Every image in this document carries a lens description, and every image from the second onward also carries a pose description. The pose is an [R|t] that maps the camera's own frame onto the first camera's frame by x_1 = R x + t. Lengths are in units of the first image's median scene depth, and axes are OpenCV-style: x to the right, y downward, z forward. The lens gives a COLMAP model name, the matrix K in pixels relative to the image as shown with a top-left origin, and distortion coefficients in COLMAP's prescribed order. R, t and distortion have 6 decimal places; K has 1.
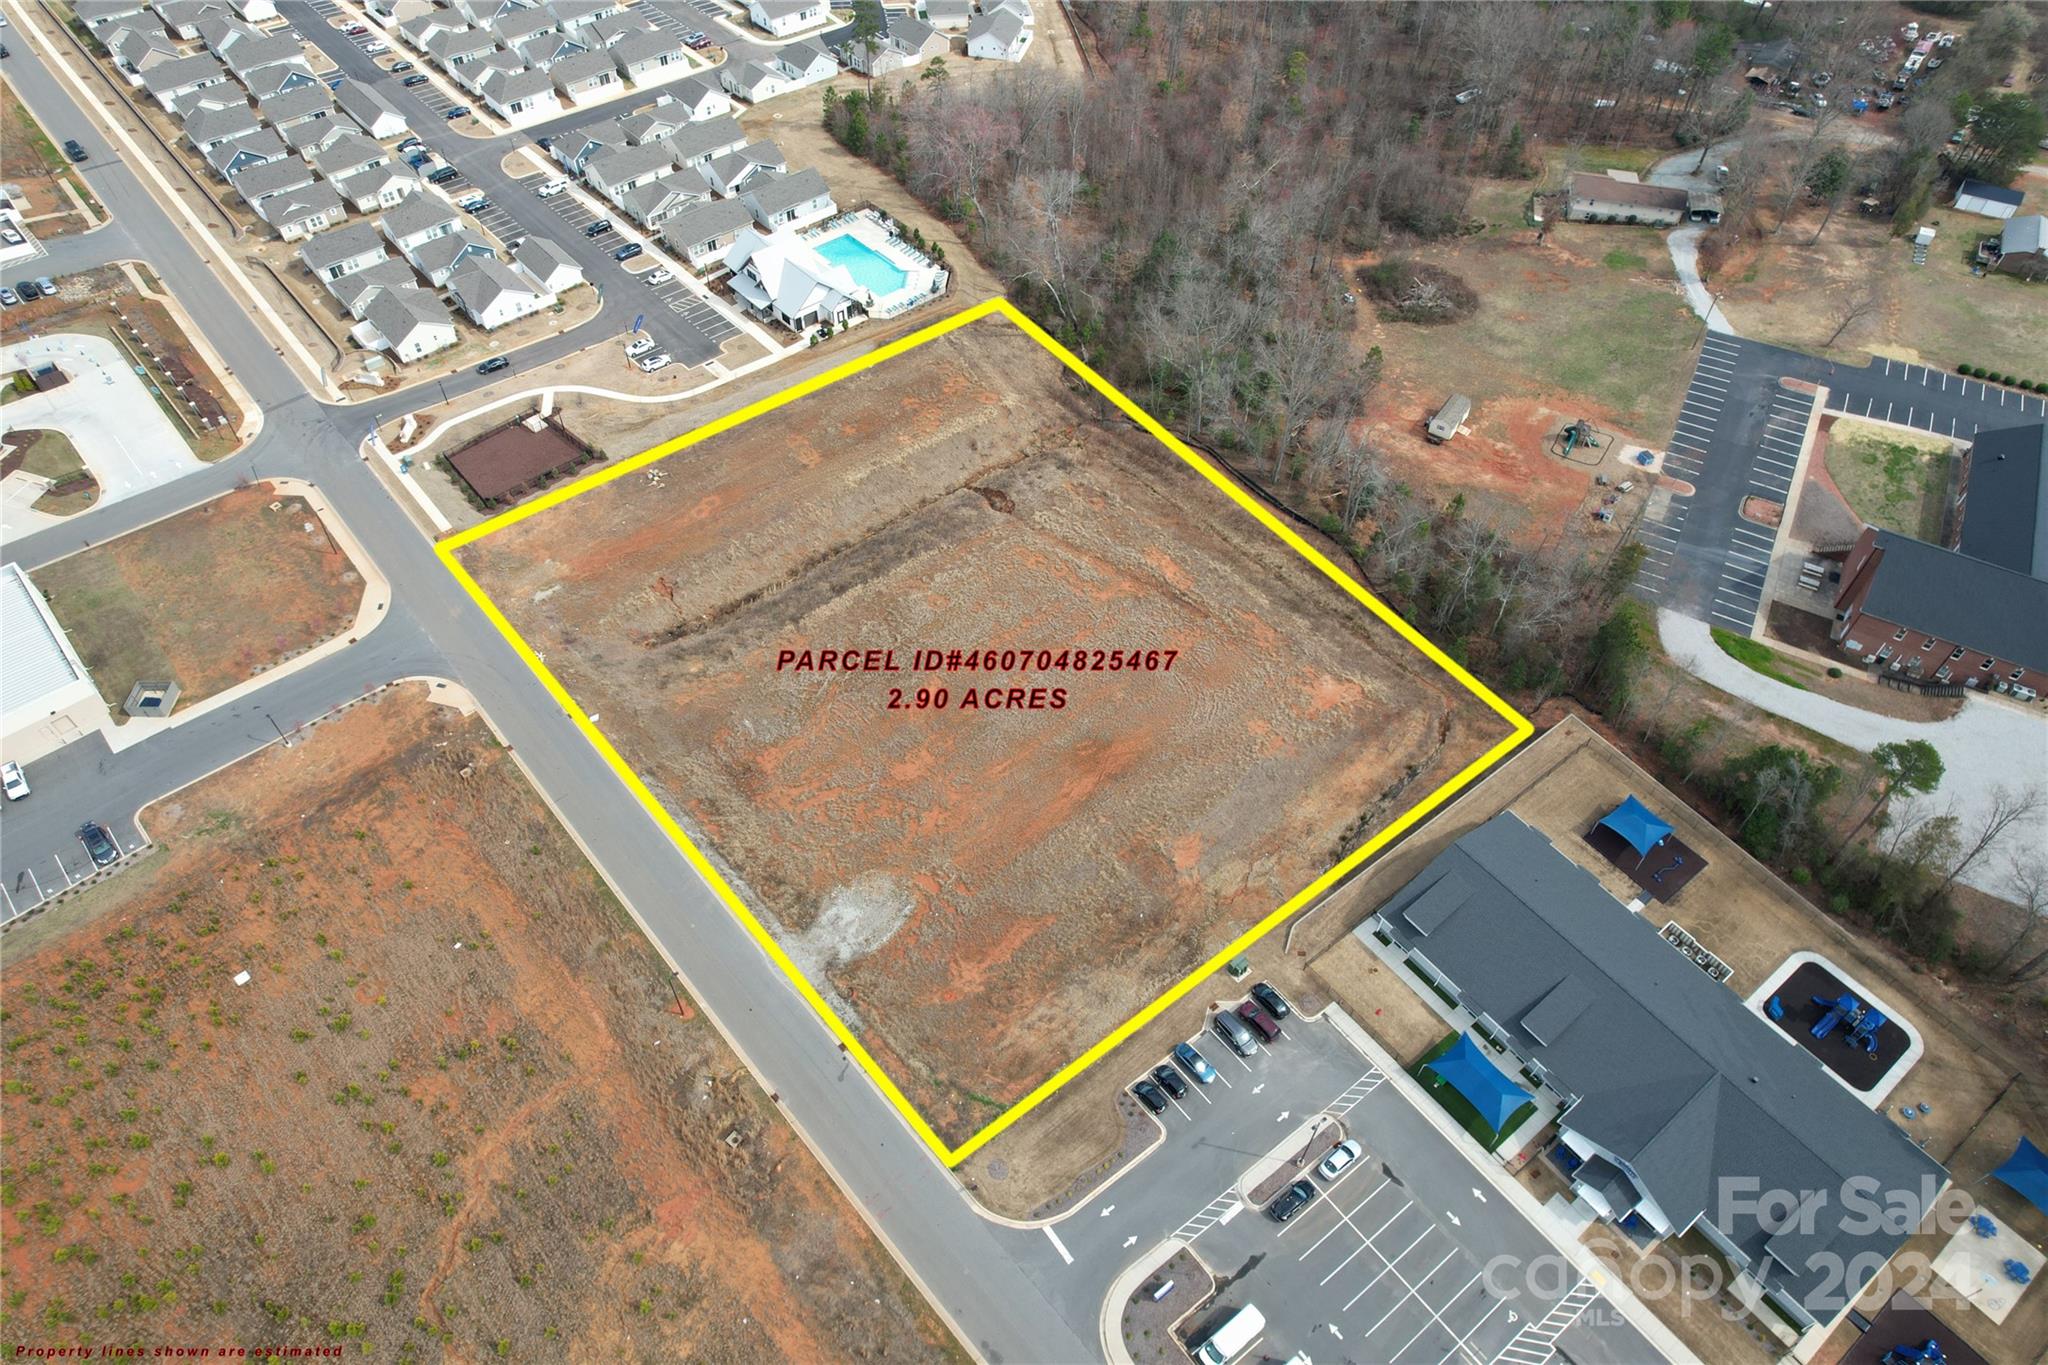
lens RADIAL K [[1311.0, 0, 1028.3], [0, 1311.0, 678.5], [0, 0, 1]] dist [-0.081513, 0.071827]
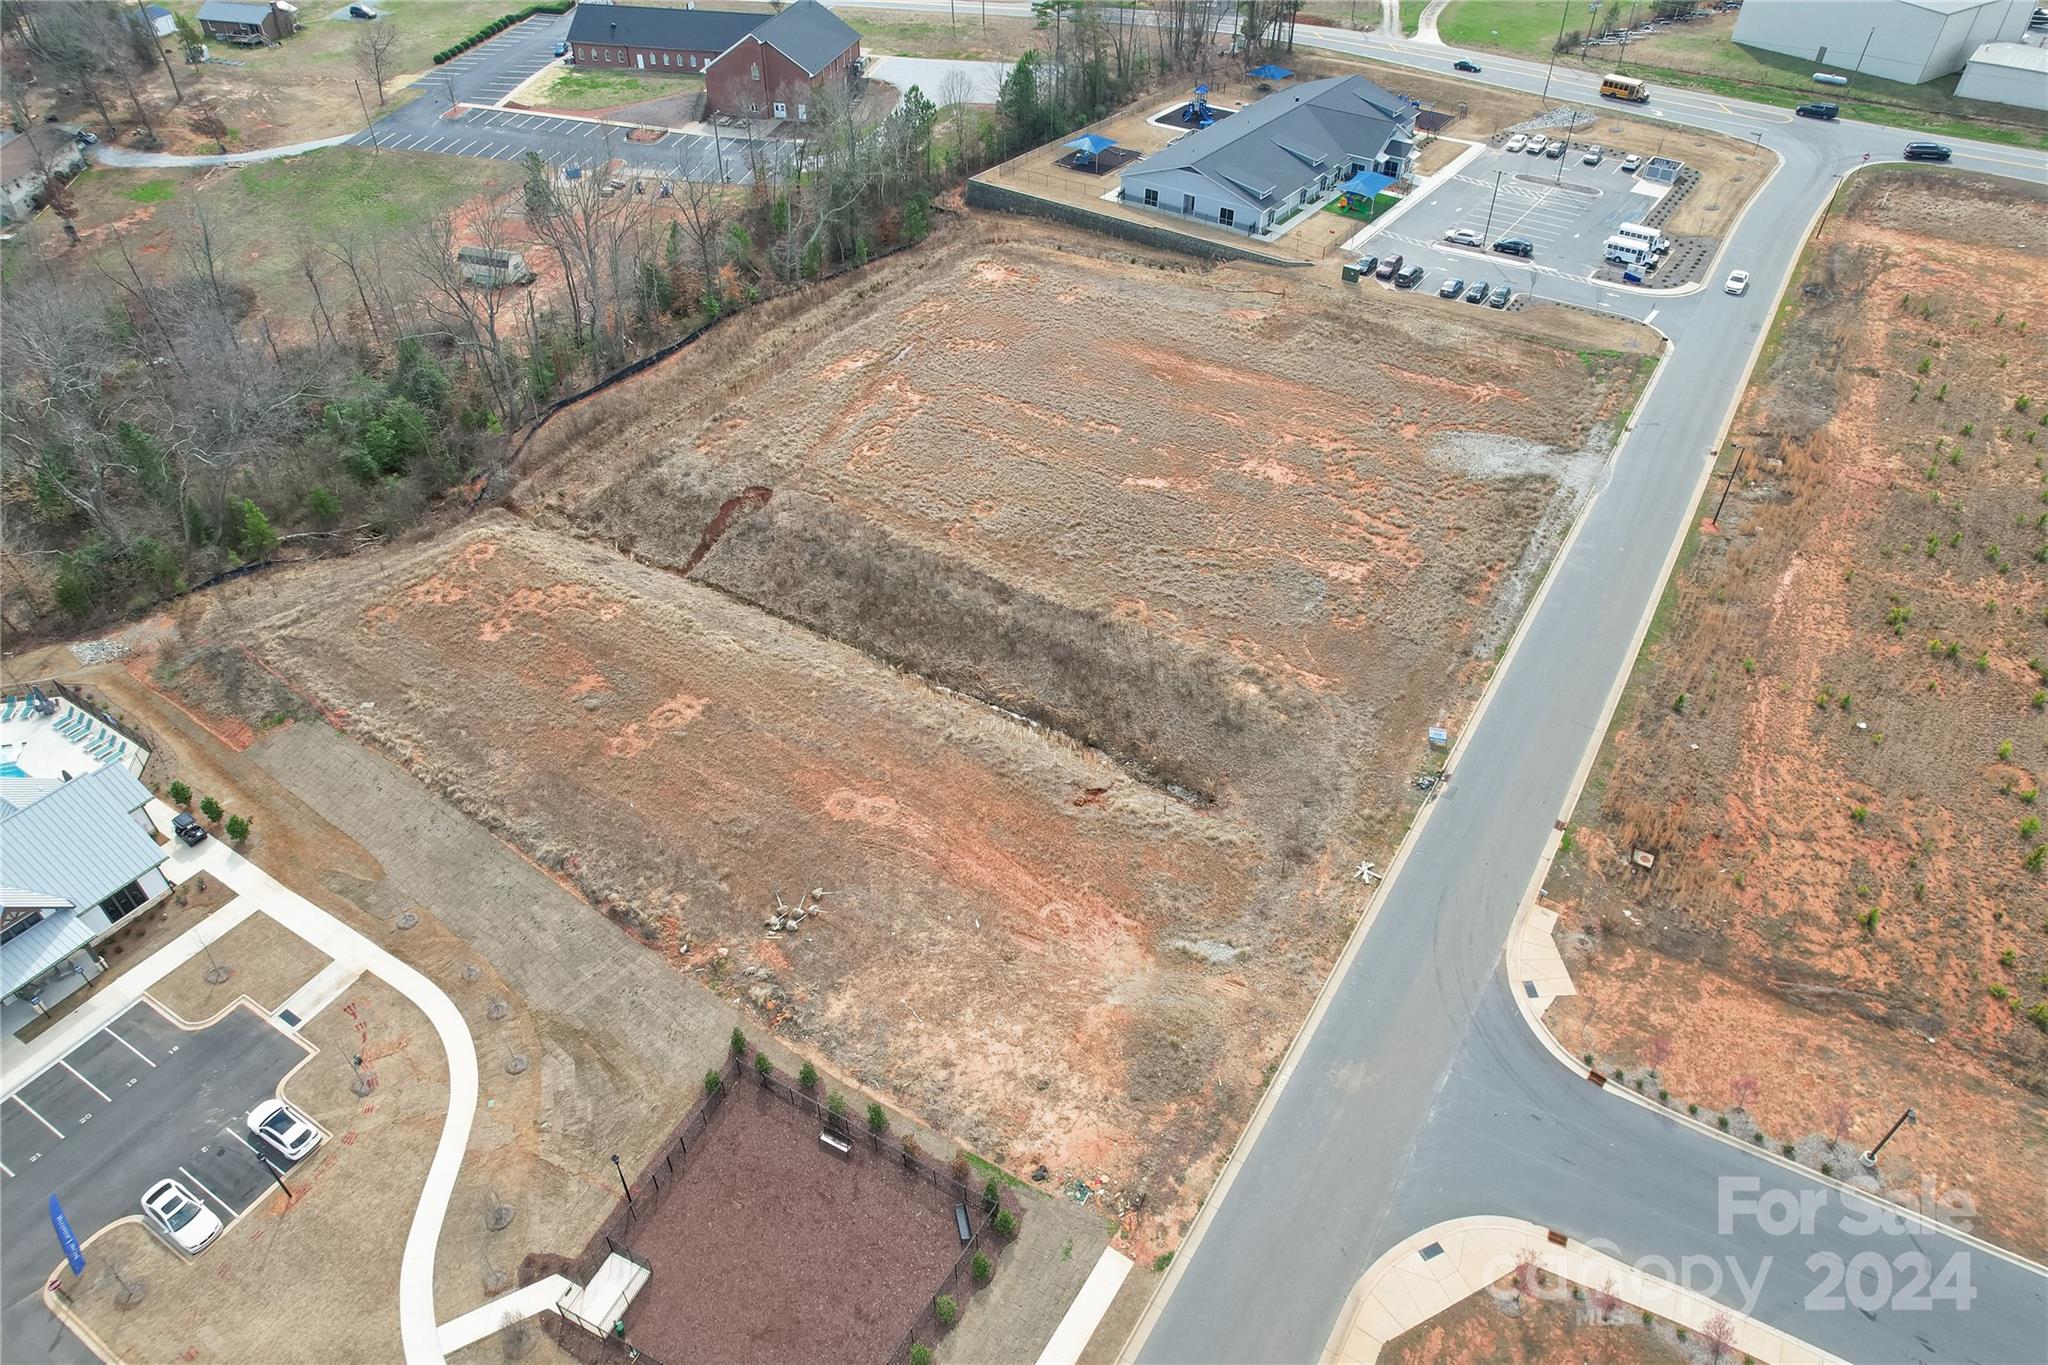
lens RADIAL K [[1318.1, 0, 1027.8], [0, 1318.1, 674.1], [0, 0, 1]] dist [-0.092049, 0.086534]
pose [[-0.294874, -0.624833, 0.722934, -0.651560], [0.714463, 0.358211, 0.601022, -0.441869], [-0.634501, 0.693735, 0.340793, 0.846490]]
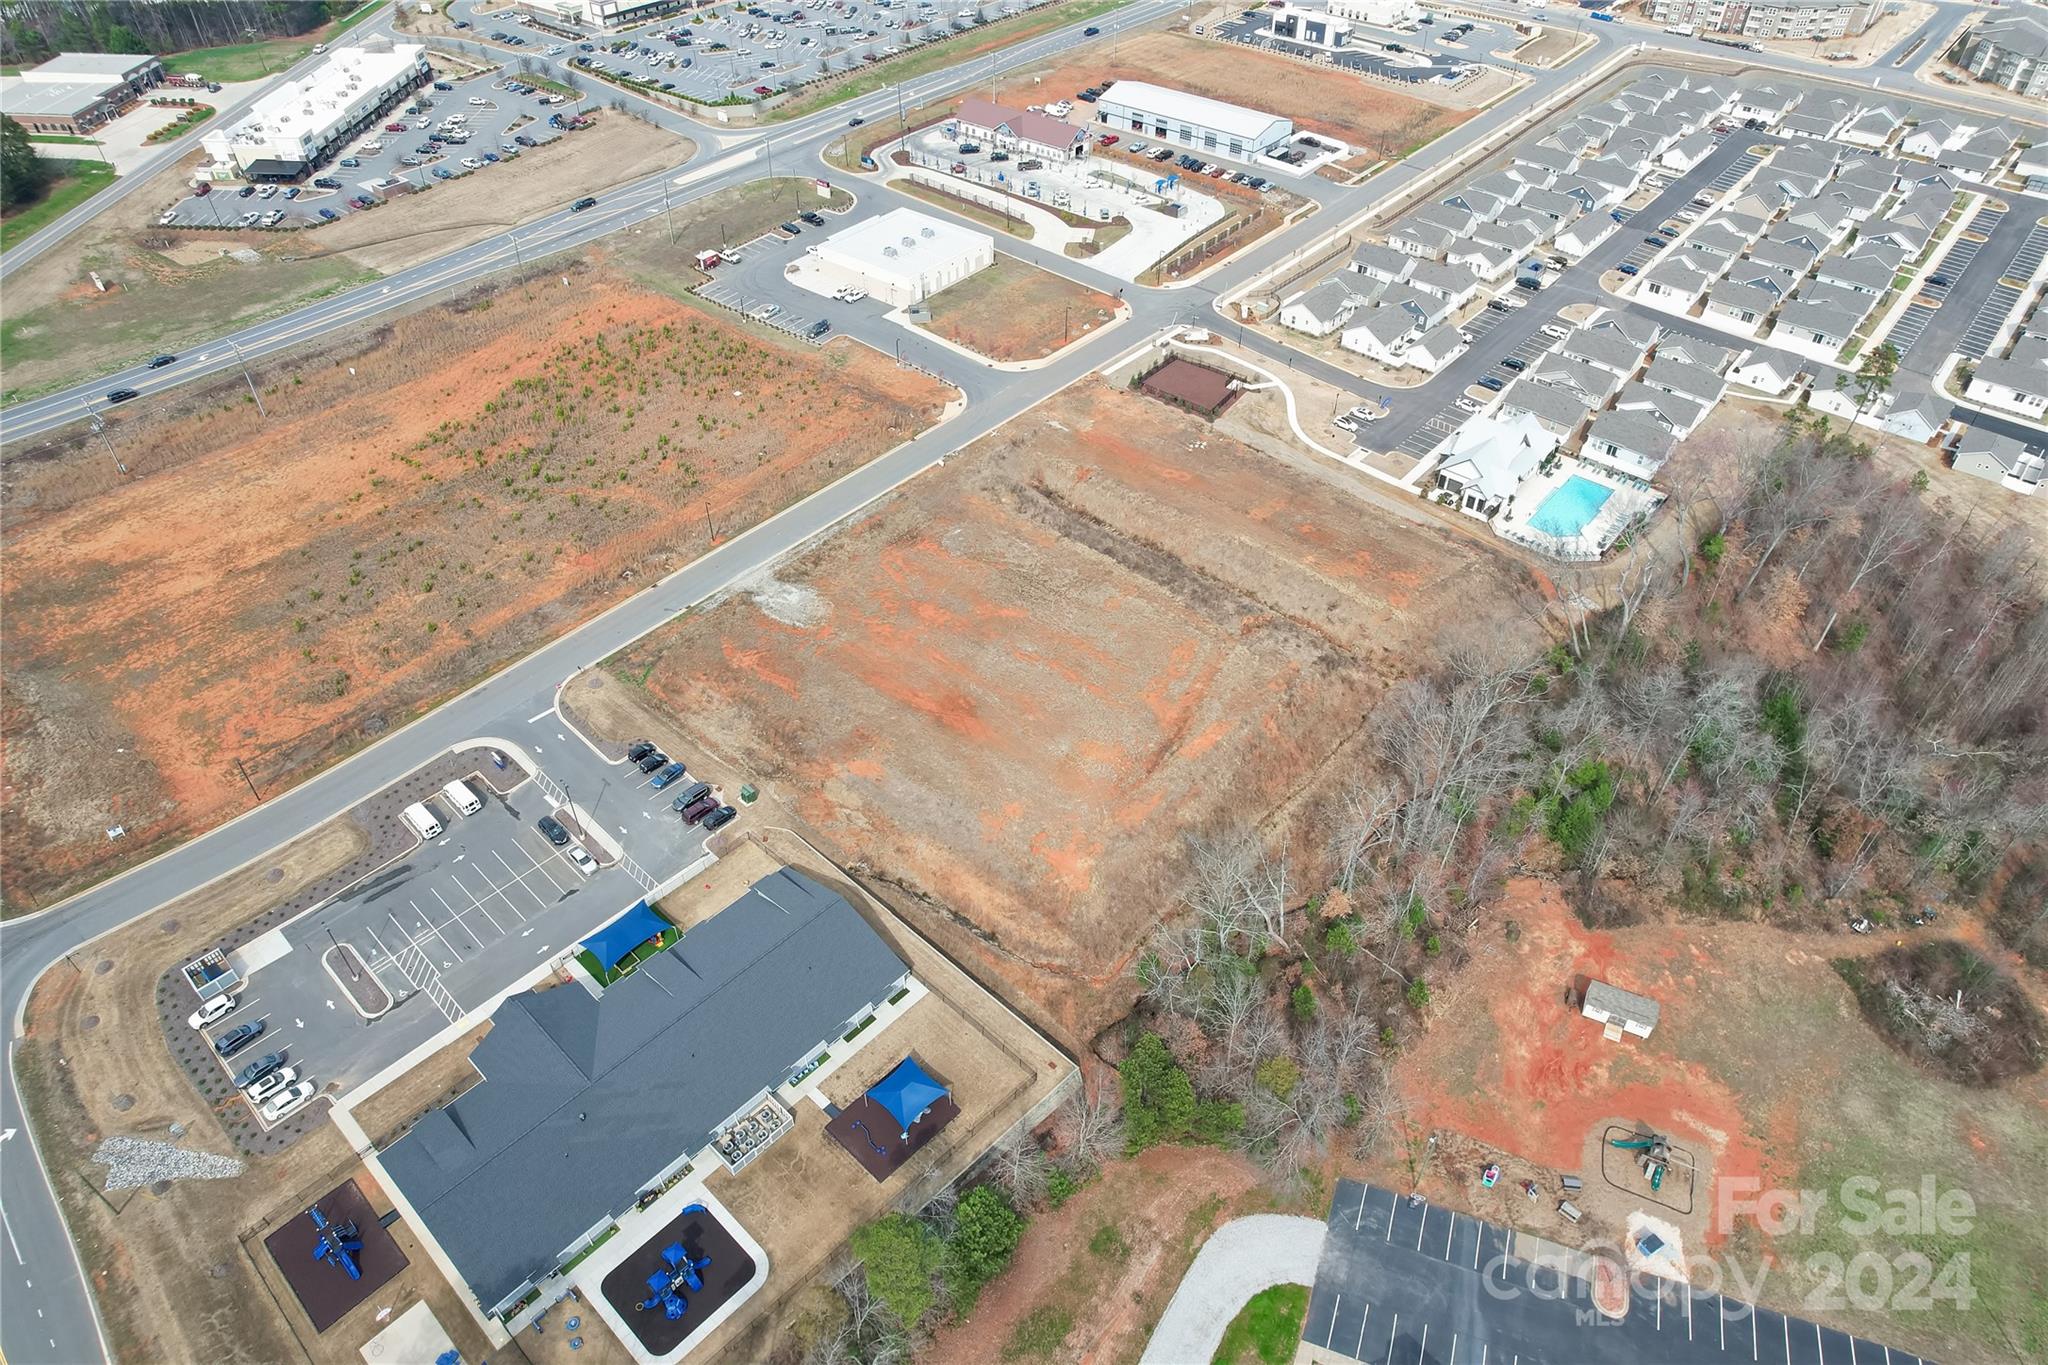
lens RADIAL K [[1311.0, 0, 1028.3], [0, 1311.0, 678.5], [0, 0, 1]] dist [-0.081513, 0.071827]
pose [[0.153364, 0.651500, -0.742986, 0.856241], [-0.748537, 0.567448, 0.343067, -0.378255], [0.645113, 0.503538, 0.574698, 0.333452]]
